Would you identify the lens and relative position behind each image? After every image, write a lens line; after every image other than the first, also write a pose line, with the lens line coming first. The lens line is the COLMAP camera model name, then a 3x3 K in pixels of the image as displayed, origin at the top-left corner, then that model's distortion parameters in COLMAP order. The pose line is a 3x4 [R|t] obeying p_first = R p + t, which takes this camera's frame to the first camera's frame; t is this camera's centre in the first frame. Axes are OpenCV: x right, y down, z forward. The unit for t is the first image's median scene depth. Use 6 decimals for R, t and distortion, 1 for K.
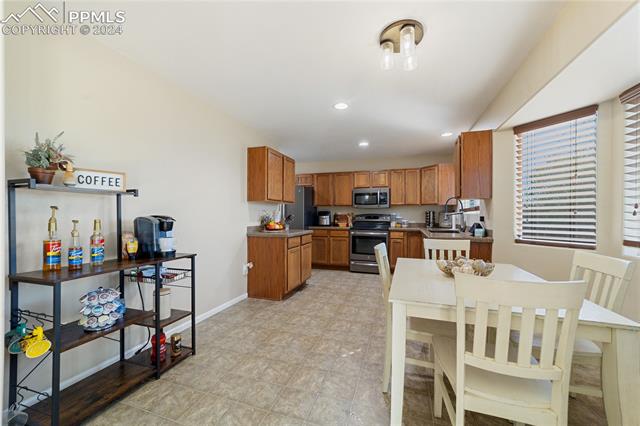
lens RADIAL K [[247.4, 0, 320.0], [0, 247.4, 213.0], [0, 0, 1]] dist [-0.008233, 0.000219]
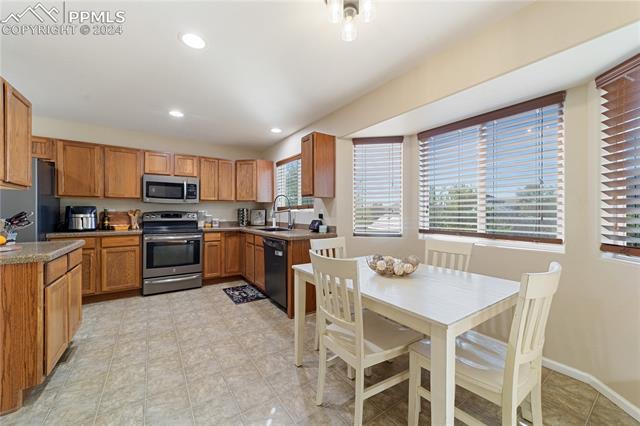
lens RADIAL K [[247.4, 0, 320.0], [0, 247.4, 213.0], [0, 0, 1]] dist [-0.008233, 0.000219]
pose [[0.597635, -0.000698, 0.801768, -0.126942], [-0.006810, 0.999959, 0.005947, 0.001925], [-0.801739, -0.009014, 0.597606, 0.205337]]
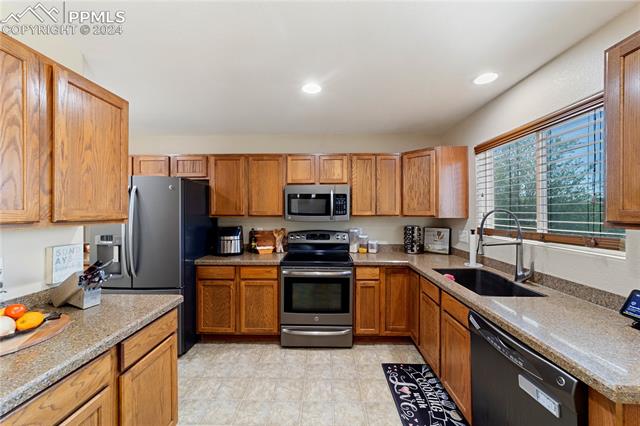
lens RADIAL K [[247.4, 0, 320.0], [0, 247.4, 213.0], [0, 0, 1]] dist [-0.008233, 0.000219]
pose [[0.953322, -0.005360, 0.301909, 0.045077], [0.001325, 0.999907, 0.013569, -0.047154], [-0.301954, -0.012536, 0.953240, 0.481681]]
